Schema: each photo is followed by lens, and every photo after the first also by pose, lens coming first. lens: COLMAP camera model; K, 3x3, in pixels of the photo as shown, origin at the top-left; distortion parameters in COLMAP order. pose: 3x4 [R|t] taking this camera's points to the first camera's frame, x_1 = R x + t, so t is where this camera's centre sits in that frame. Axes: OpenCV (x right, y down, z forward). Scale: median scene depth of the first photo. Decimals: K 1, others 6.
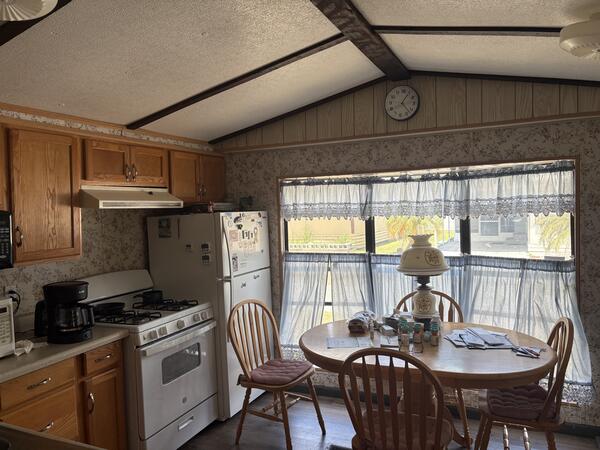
lens RADIAL K [[447.9, 0, 301.0], [0, 447.9, 225.7], [0, 0, 1]] dist [0.028118, -0.018782]
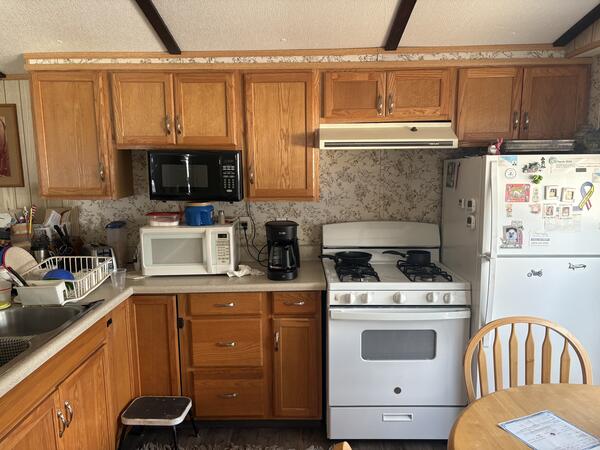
lens RADIAL K [[447.9, 0, 298.8], [0, 447.9, 226.6], [0, 0, 1]] dist [0.028118, -0.018782]
pose [[0.404452, 0.159707, -0.900507, 0.340520], [-0.038820, 0.986745, 0.157566, -0.020961], [0.913735, -0.028770, 0.405291, 0.508557]]
